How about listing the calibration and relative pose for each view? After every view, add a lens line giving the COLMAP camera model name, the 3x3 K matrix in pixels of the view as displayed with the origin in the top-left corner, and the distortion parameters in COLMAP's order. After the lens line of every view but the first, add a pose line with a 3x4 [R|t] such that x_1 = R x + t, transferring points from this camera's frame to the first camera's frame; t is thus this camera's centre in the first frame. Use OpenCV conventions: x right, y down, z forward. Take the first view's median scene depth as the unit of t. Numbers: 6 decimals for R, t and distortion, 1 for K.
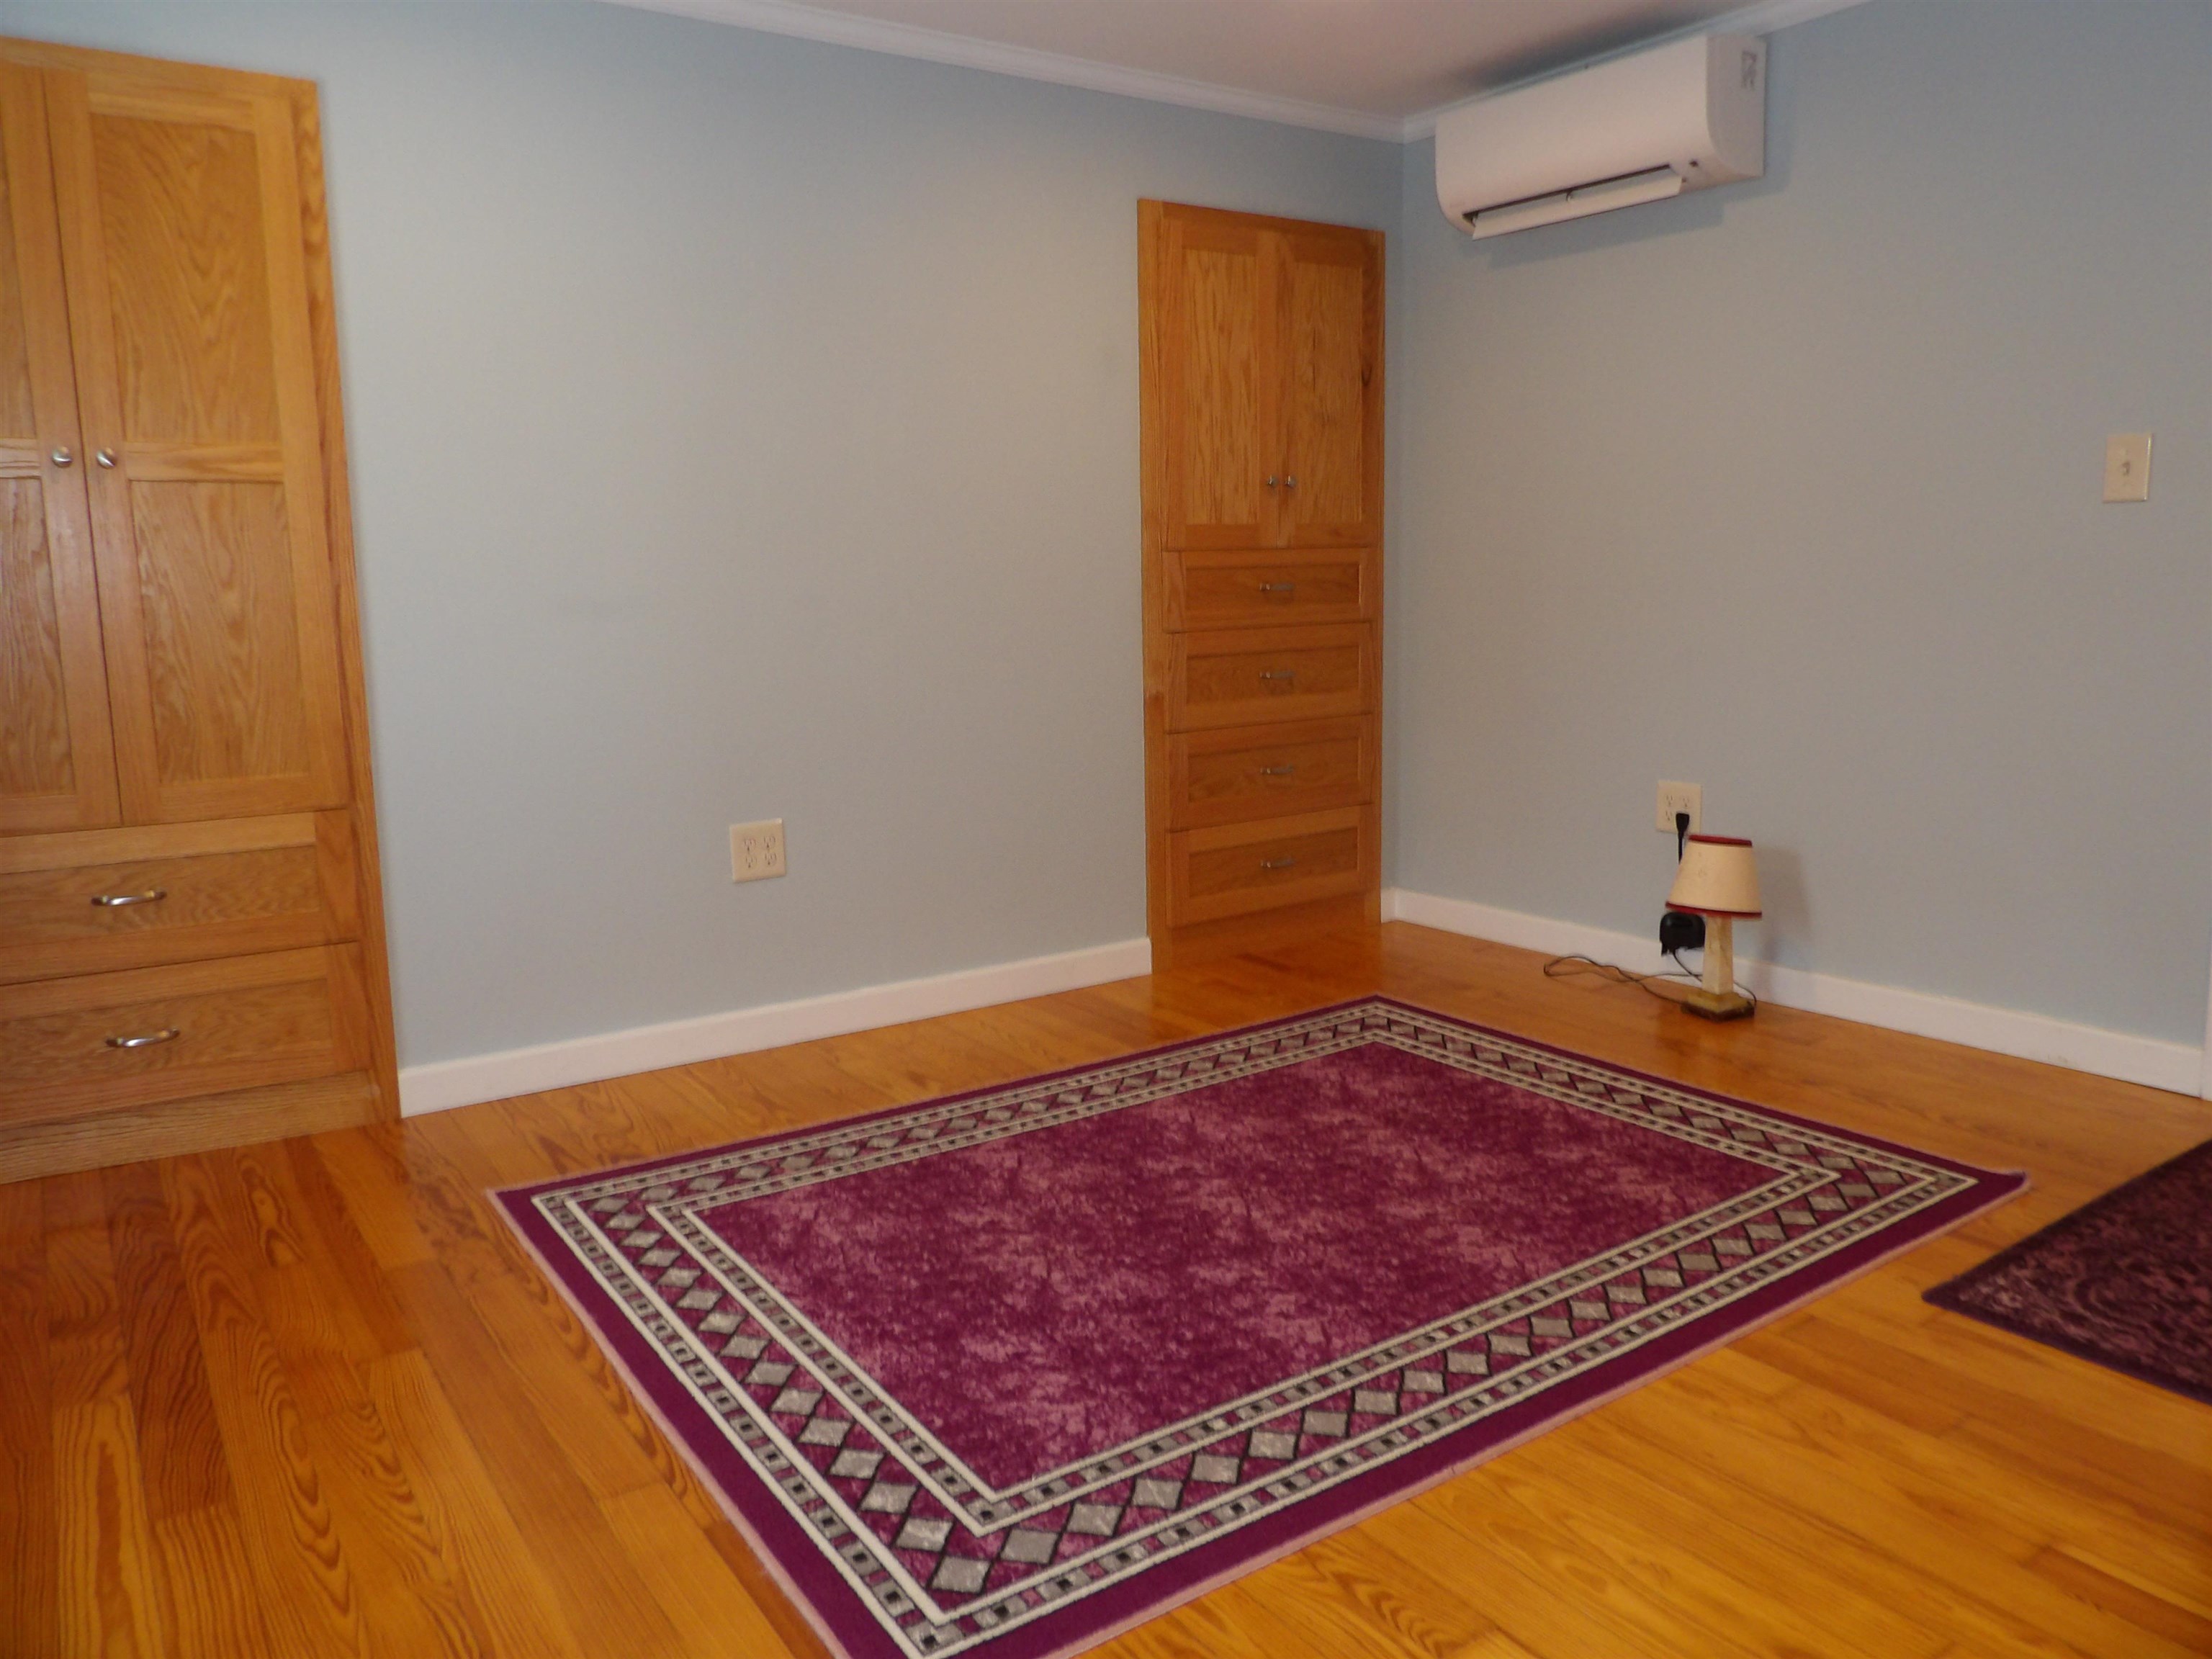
lens RADIAL K [[1533.2, 0, 1106.0], [0, 1533.2, 829.5], [0, 0, 1]] dist [-0.085869, 0.037407]
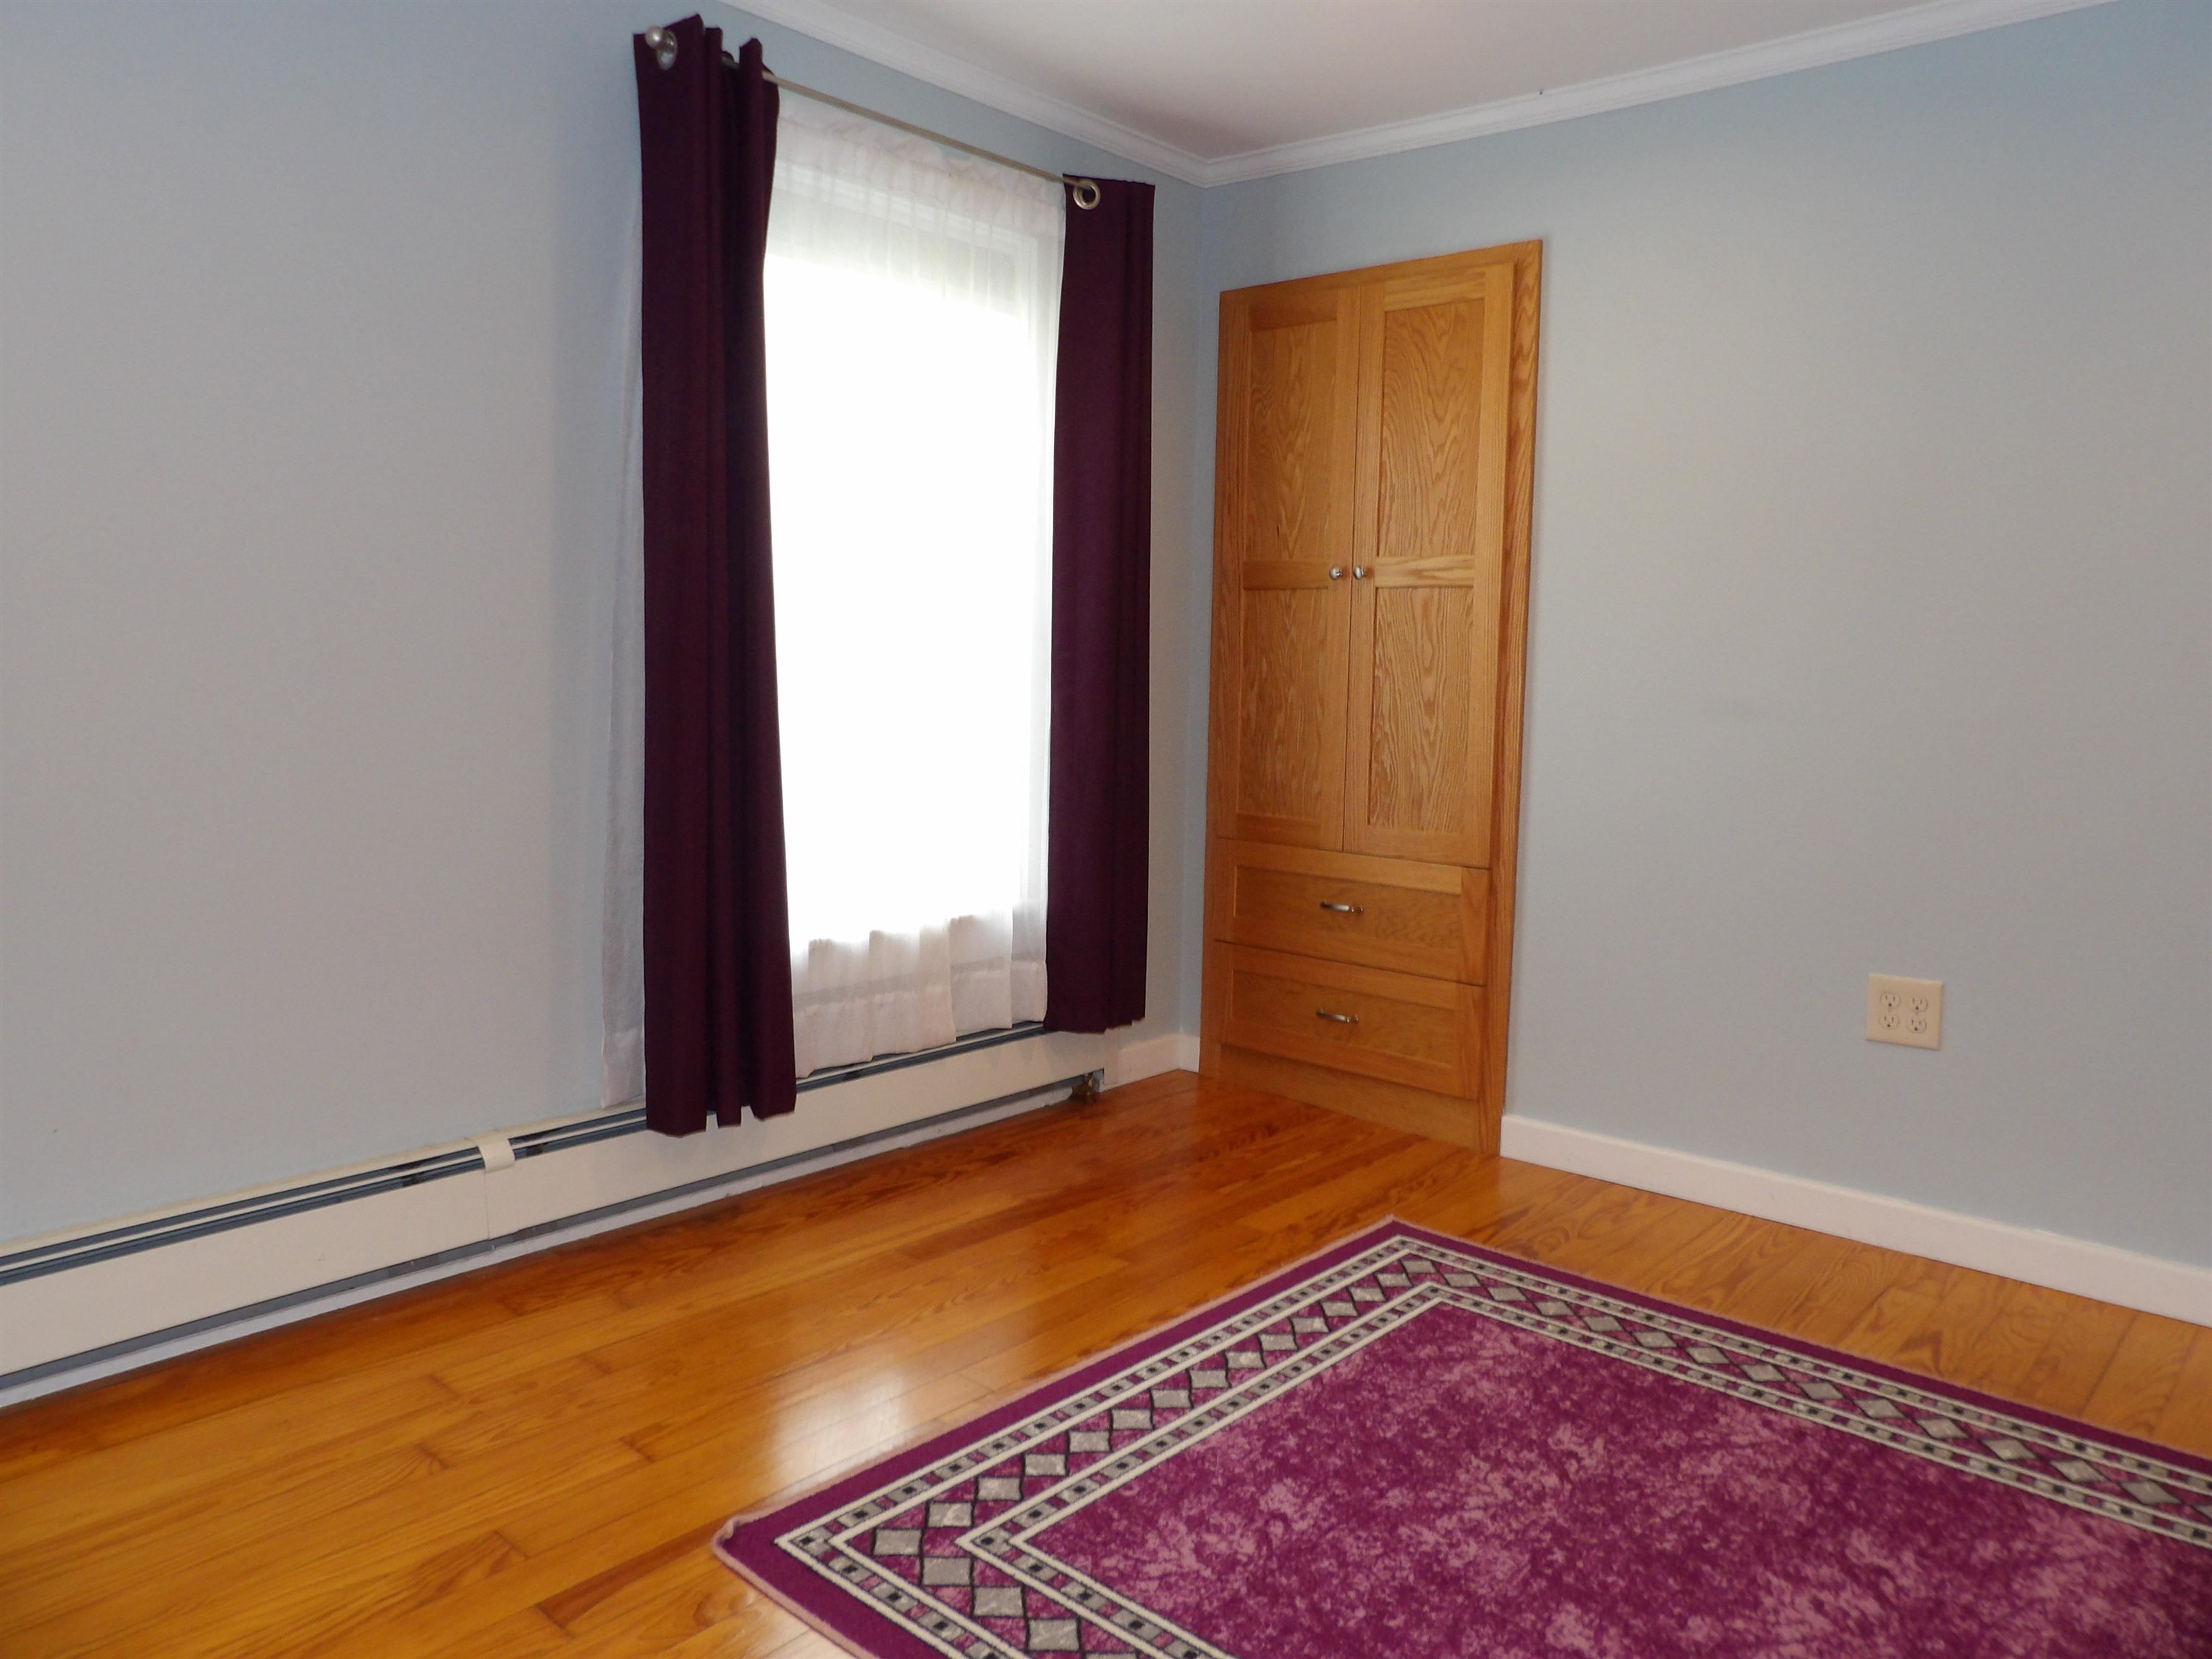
lens RADIAL K [[1550.9, 0, 1107.9], [0, 1550.9, 808.0], [0, 0, 1]] dist [-0.079501, 0.082339]
pose [[0.233060, 0.111583, -0.966039, 0.607852], [-0.178252, 0.981466, 0.070360, -0.099865], [0.955986, 0.155800, 0.248631, 0.469180]]
